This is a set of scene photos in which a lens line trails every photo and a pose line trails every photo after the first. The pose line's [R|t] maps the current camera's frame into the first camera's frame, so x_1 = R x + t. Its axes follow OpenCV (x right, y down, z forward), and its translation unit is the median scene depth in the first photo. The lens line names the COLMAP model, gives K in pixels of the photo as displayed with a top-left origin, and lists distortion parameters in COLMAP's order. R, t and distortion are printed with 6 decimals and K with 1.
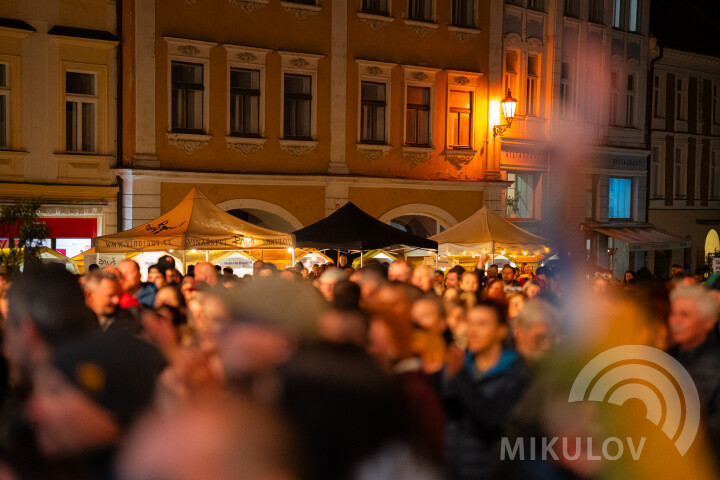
lens RADIAL K [[1827.7, 0, 390.1], [0, 1827.7, 240.6], [0, 0, 1]] dist [0.679528, 0.000000]
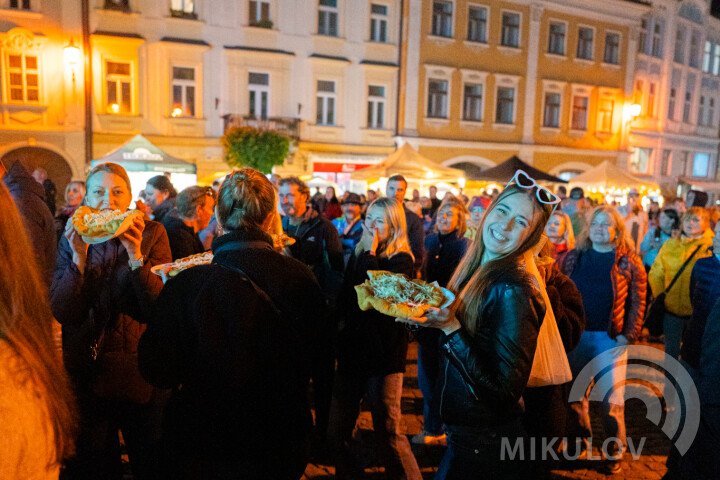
lens RADIAL K [[588.9, 0, 361.3], [0, 588.9, 255.2], [0, 0, 1]] dist [-0.060807, 0.038361]
pose [[0.919397, 0.071239, -0.386827, 0.052241], [-0.026150, 0.992356, 0.120604, 0.007441], [0.392462, -0.100768, 0.914232, 0.401910]]
